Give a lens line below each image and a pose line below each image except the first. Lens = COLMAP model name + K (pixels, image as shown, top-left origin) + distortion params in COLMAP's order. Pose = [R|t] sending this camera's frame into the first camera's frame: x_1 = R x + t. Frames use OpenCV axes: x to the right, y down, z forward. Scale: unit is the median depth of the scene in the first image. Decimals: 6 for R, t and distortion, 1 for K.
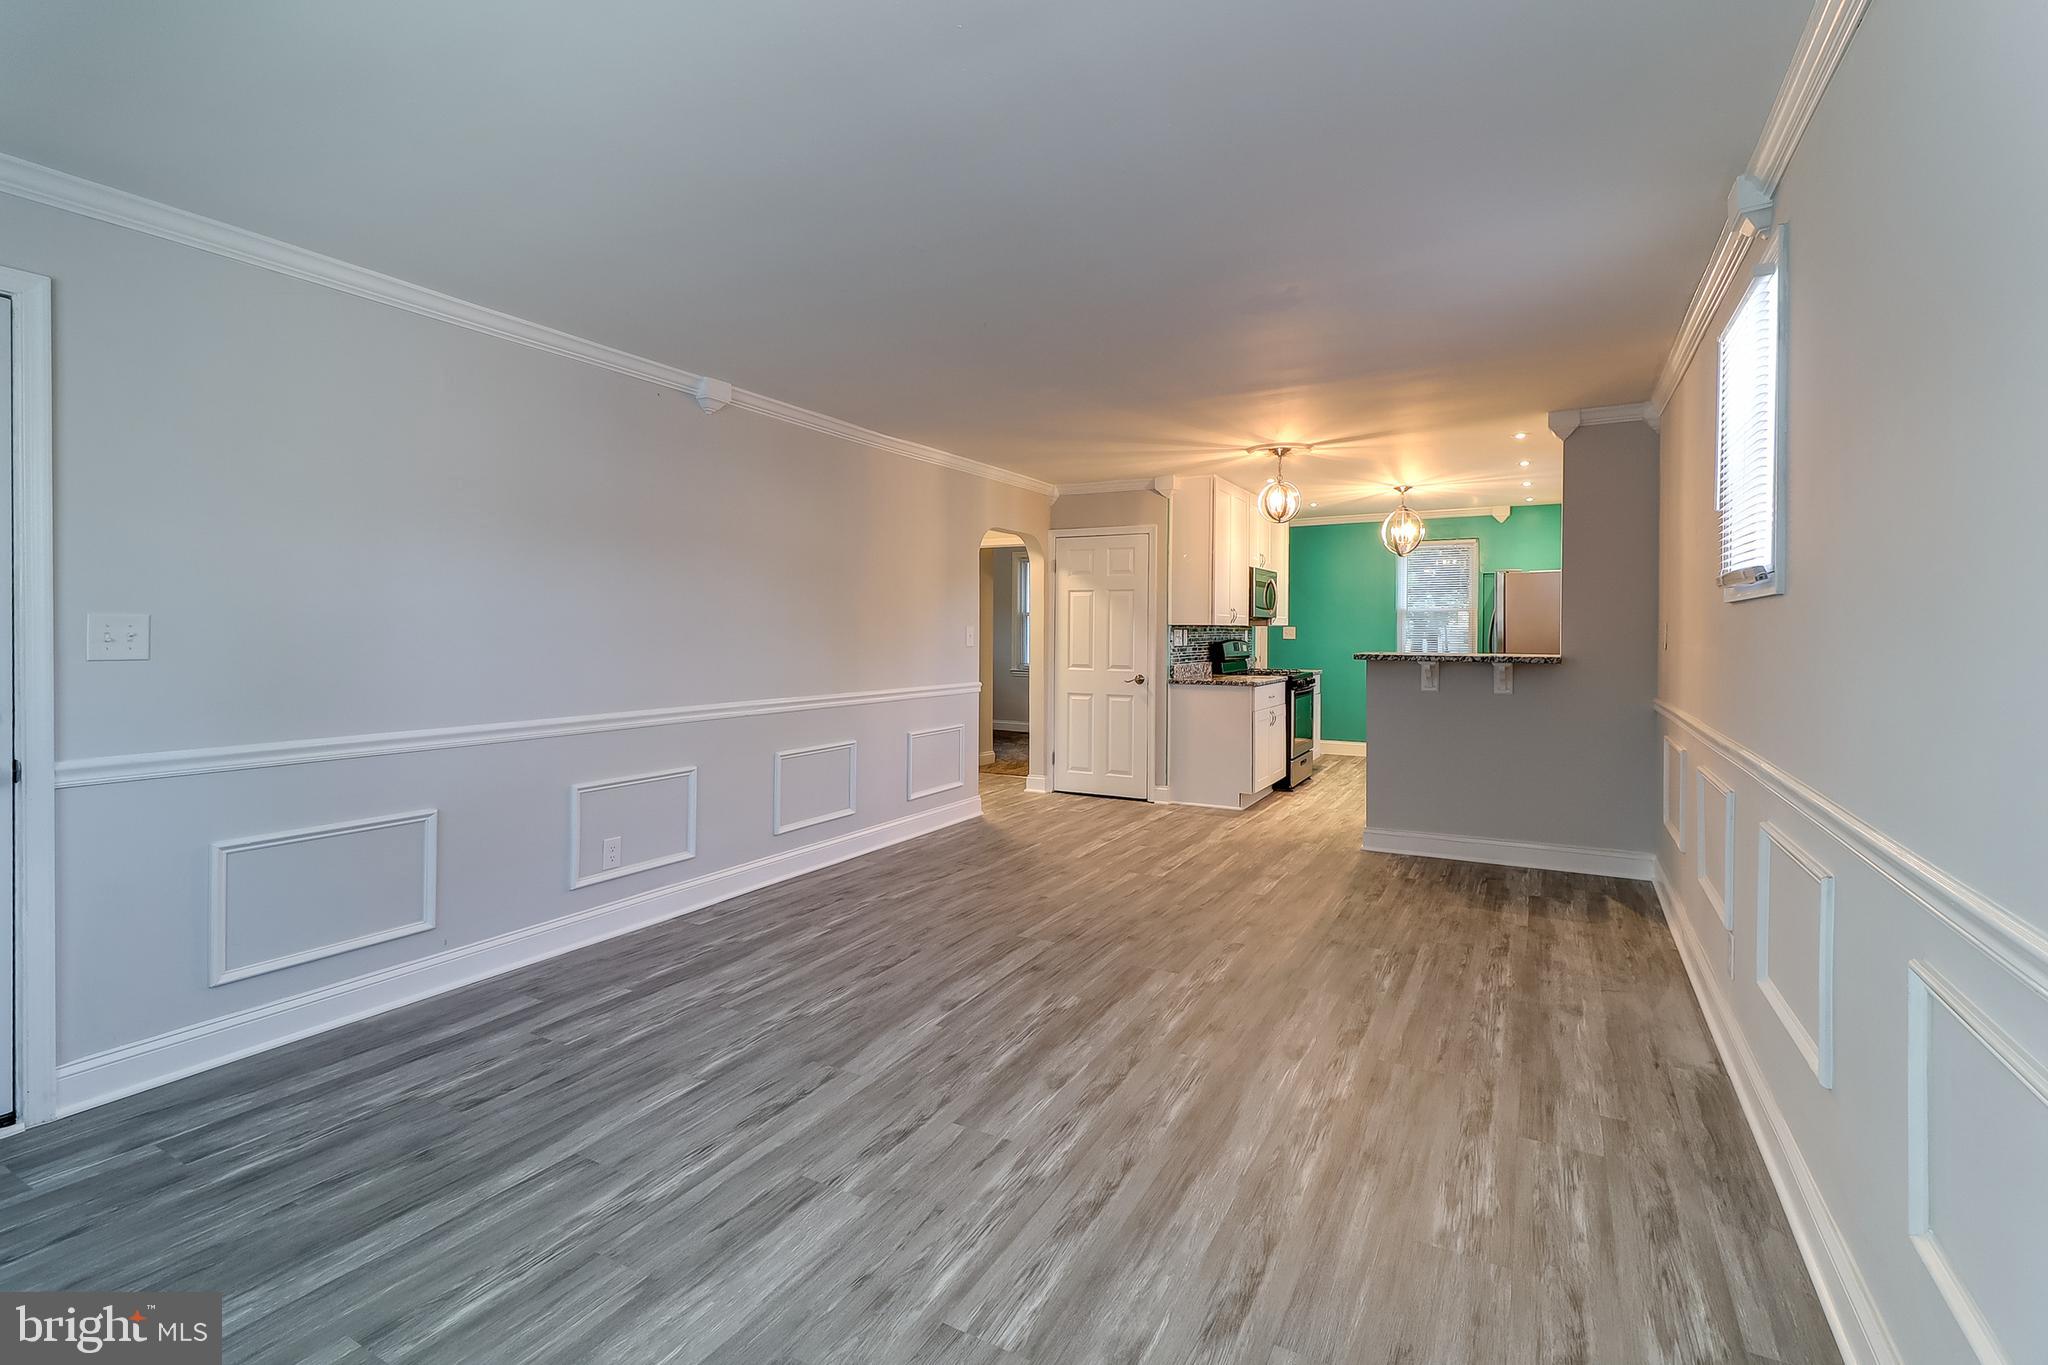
lens RADIAL K [[948.2, 0, 1009.7], [0, 948.2, 640.5], [0, 0, 1]] dist [0.018755, -0.008623]
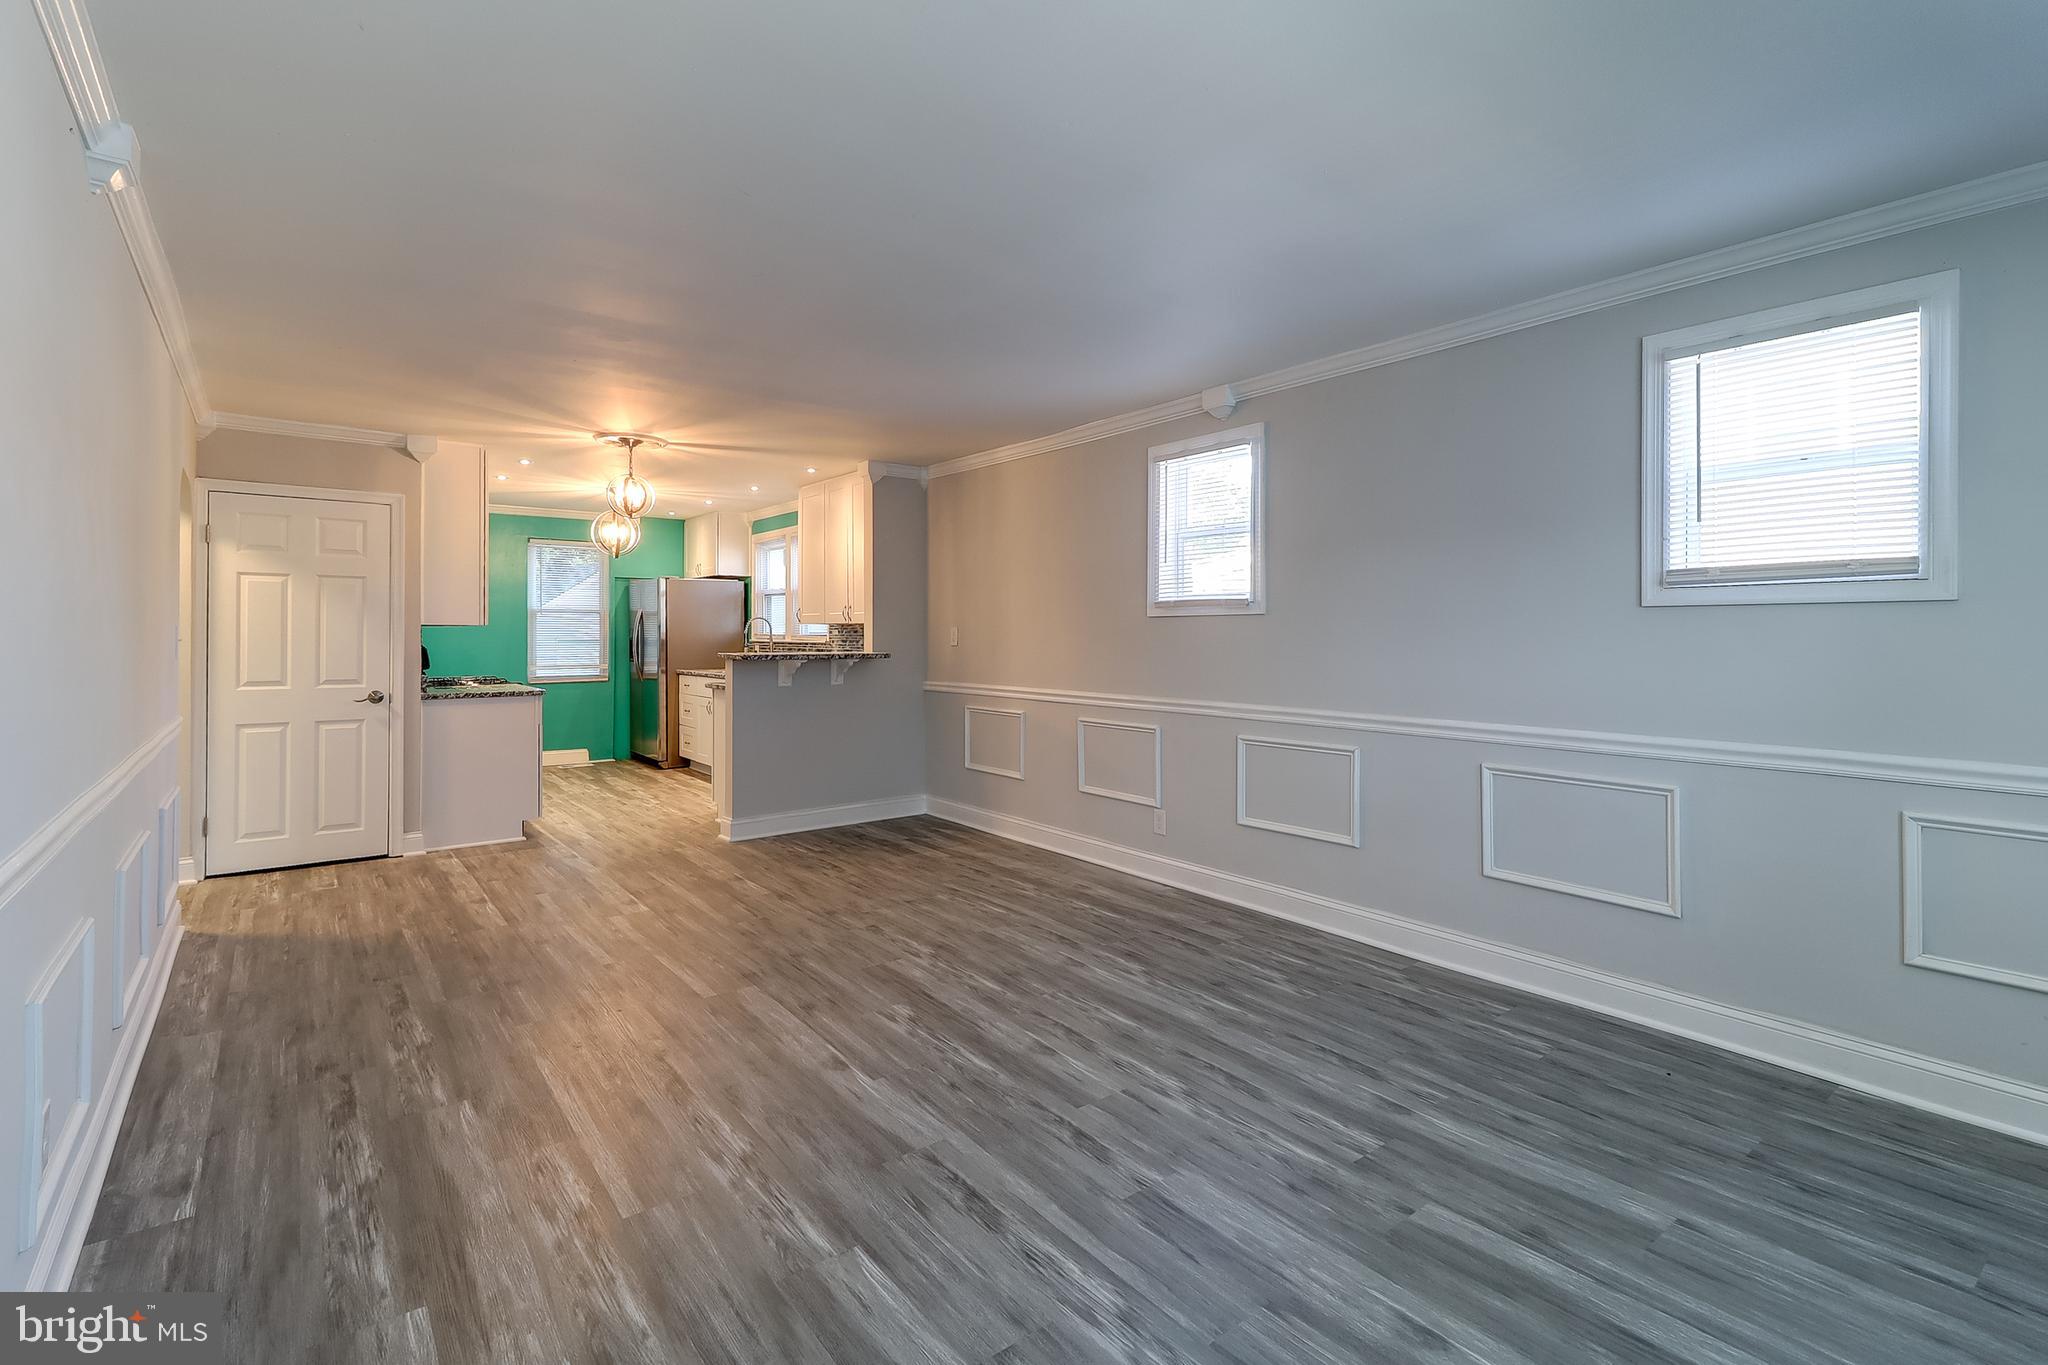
lens RADIAL K [[948.2, 0, 1034.7], [0, 948.2, 634.4], [0, 0, 1]] dist [0.018755, -0.008623]
pose [[0.380095, -0.002240, 0.924945, -0.760447], [0.008260, 0.999965, -0.000973, -0.007642], [-0.924911, 0.008010, 0.380100, 0.471775]]
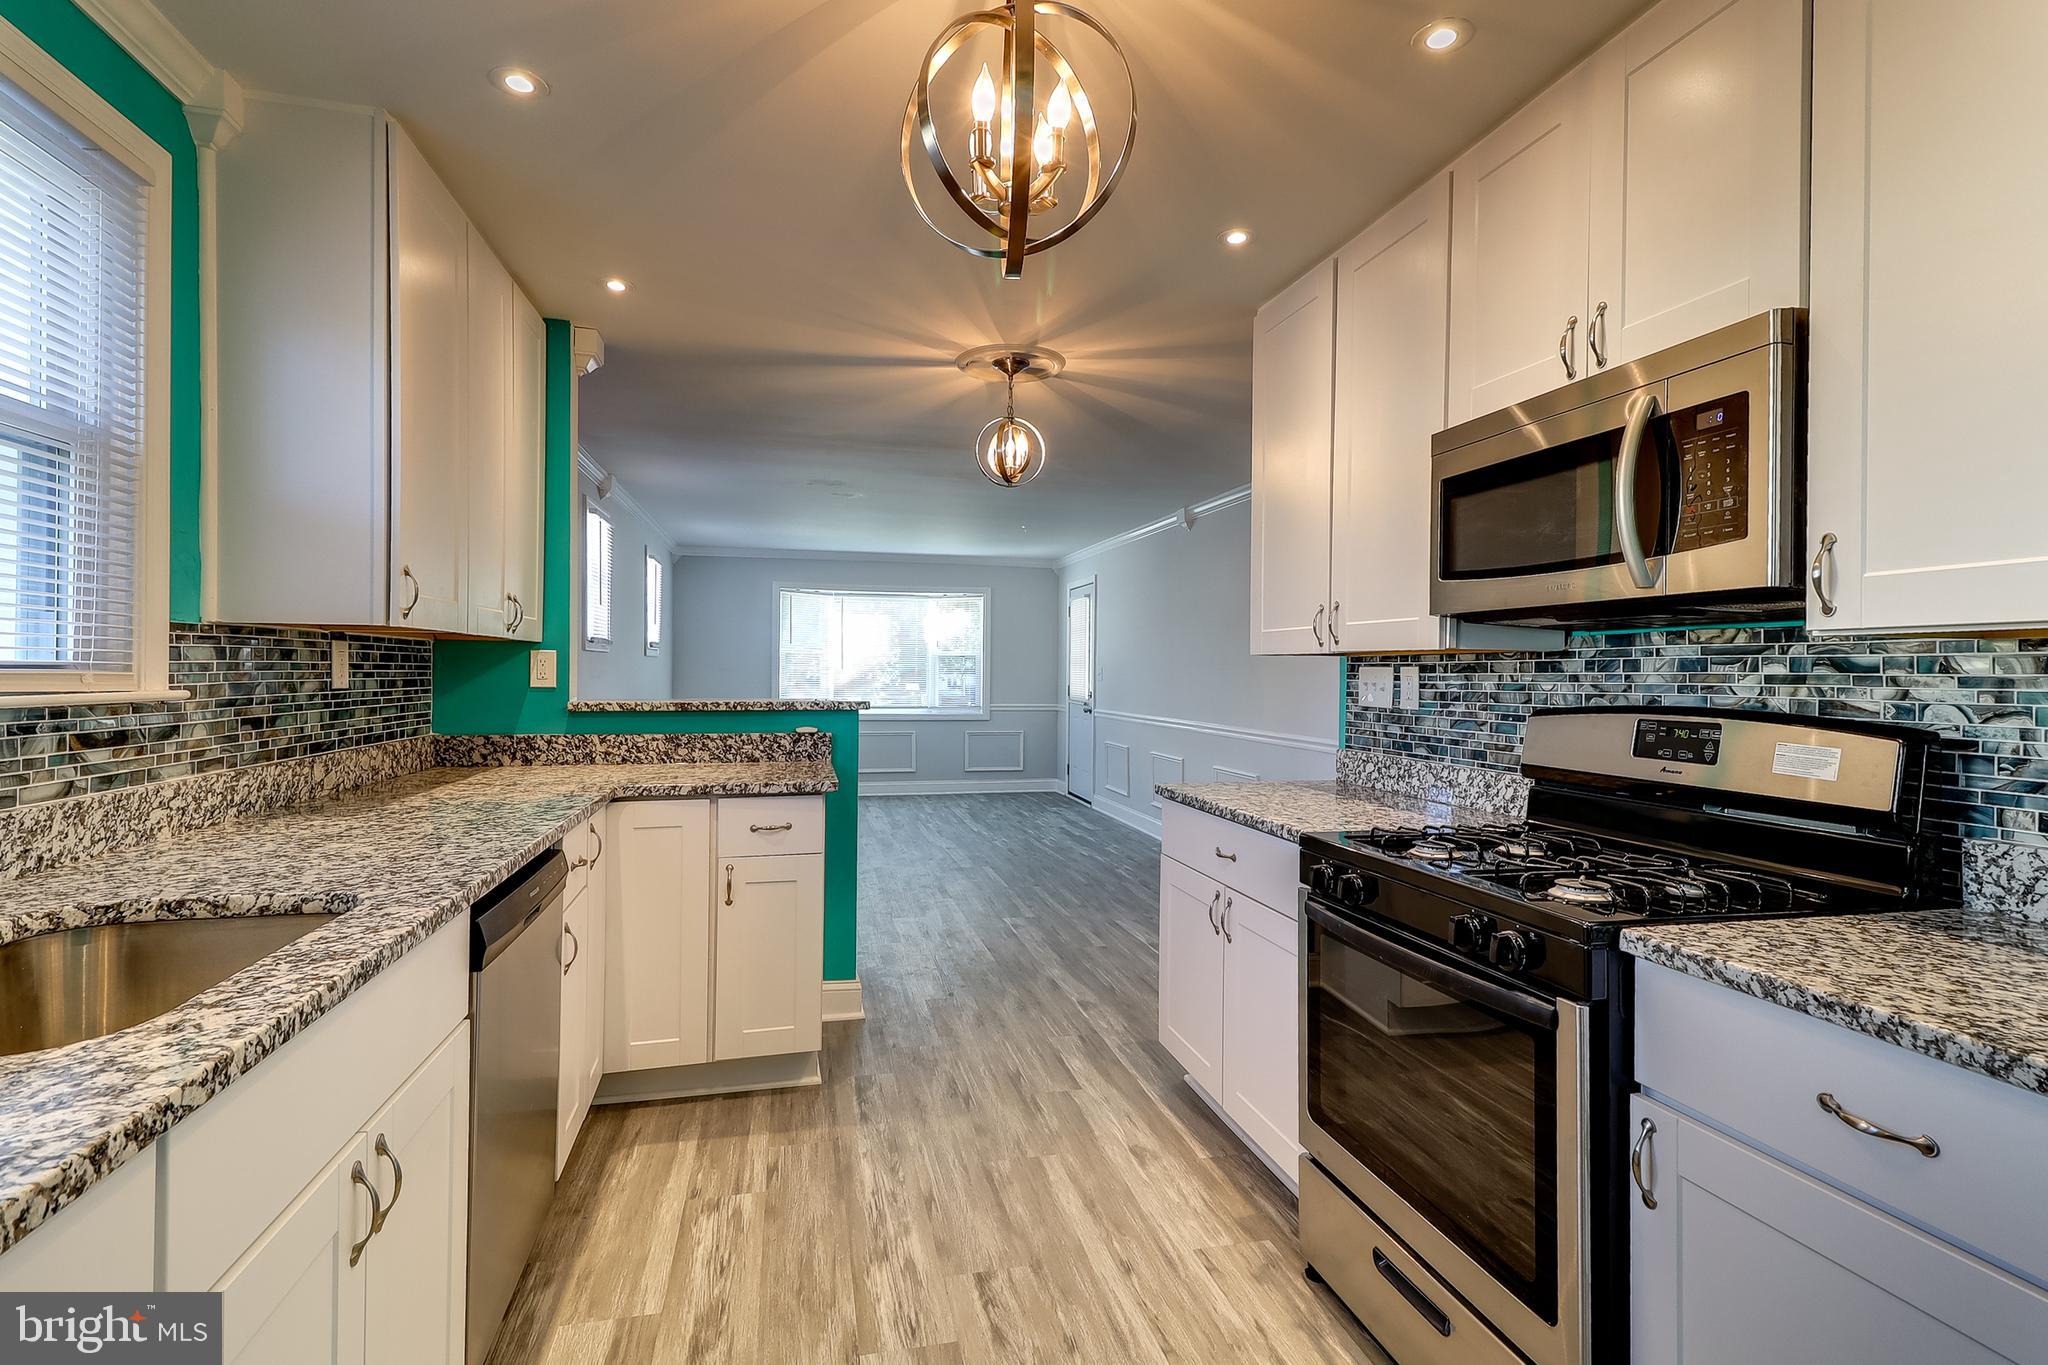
lens RADIAL K [[948.2, 0, 1021.7], [0, 948.2, 696.0], [0, 0, 1]] dist [0.018755, -0.008623]
pose [[-0.735153, 0.011042, -0.677811, 1.191661], [-0.014138, 0.999400, 0.031615, -0.018845], [0.677753, 0.032825, -0.734556, 2.520280]]
